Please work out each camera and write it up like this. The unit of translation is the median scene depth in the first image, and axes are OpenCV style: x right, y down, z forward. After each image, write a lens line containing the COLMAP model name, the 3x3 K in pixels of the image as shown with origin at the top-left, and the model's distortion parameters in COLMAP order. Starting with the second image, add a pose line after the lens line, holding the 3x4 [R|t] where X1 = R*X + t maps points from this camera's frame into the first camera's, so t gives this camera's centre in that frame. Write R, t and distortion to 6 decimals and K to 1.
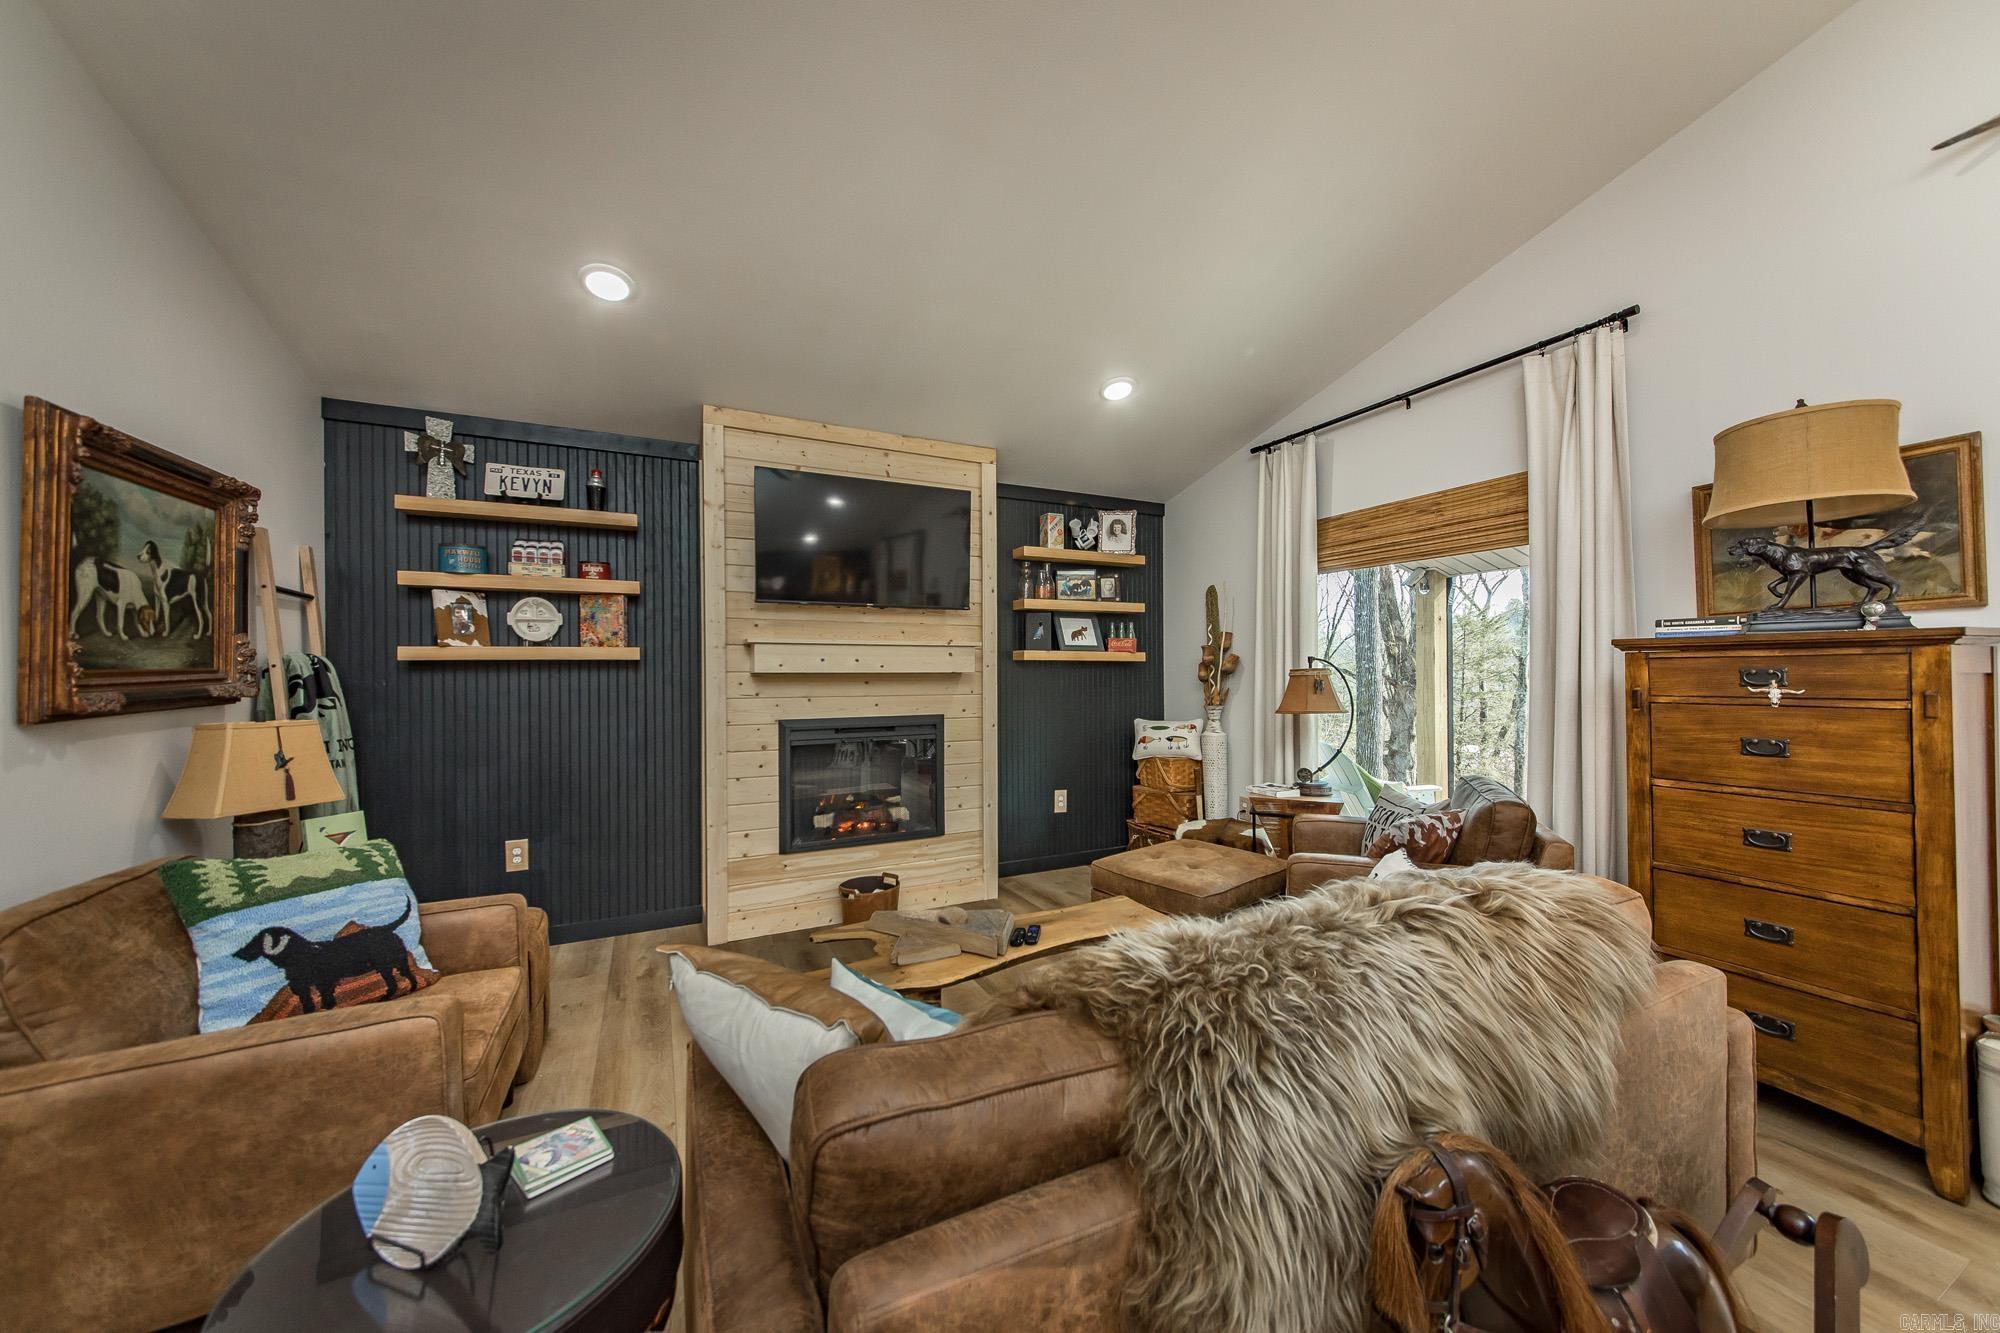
lens RADIAL K [[732.0, 0, 991.3], [0, 732.0, 671.1], [0, 0, 1]] dist [-0.004940, 0.000701]
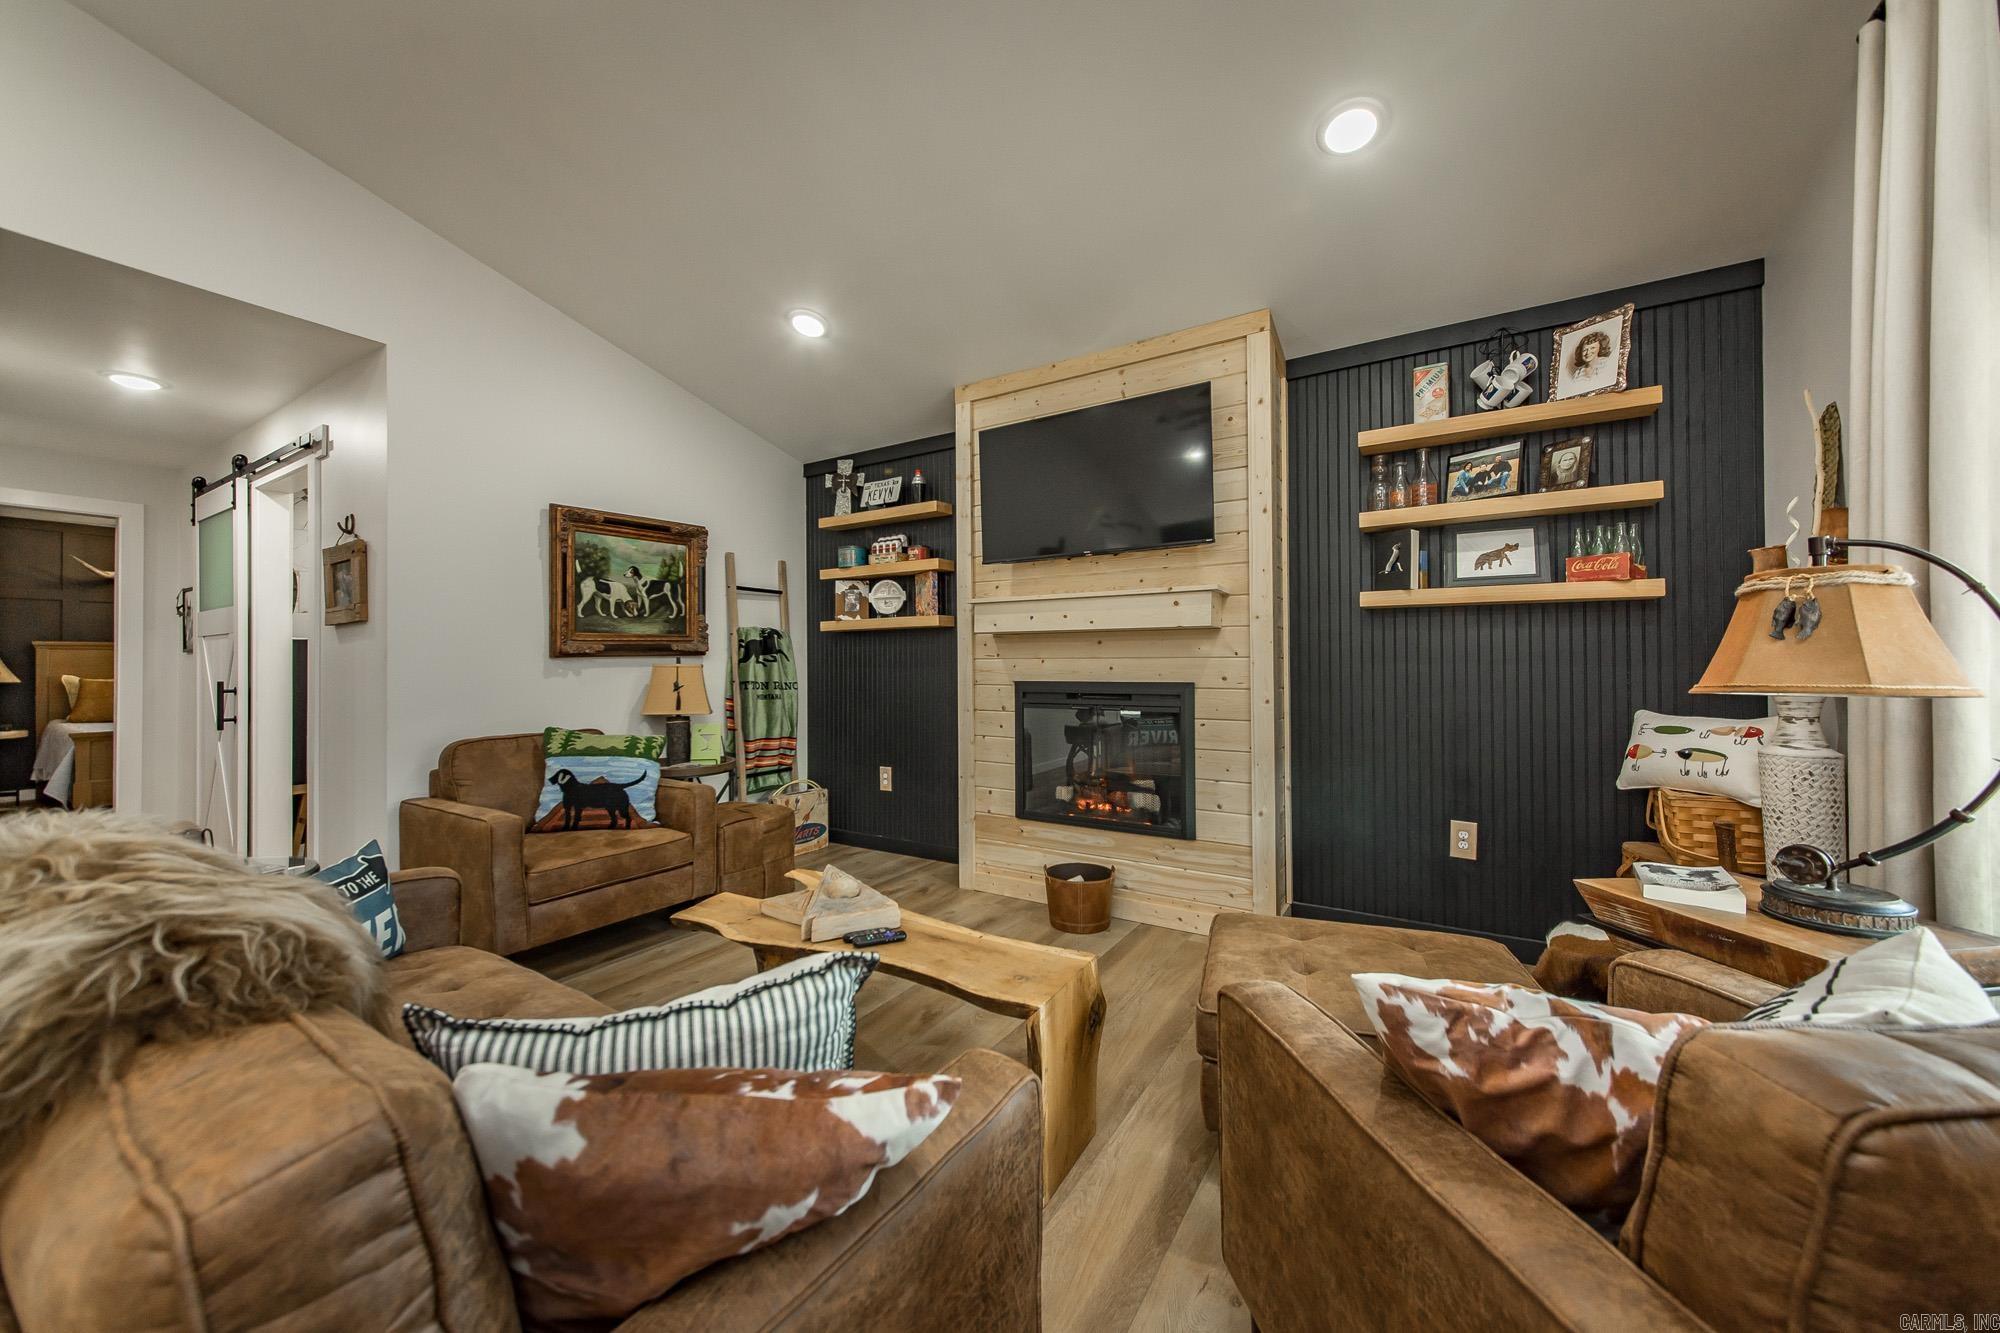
lens RADIAL K [[732.0, 0, 994.7], [0, 732.0, 655.7], [0, 0, 1]] dist [-0.004940, 0.000701]
pose [[0.508548, -0.009013, -0.860986, 0.554080], [0.002235, 0.999956, -0.009148, 0.042599], [0.861031, 0.002728, 0.508546, 0.485520]]
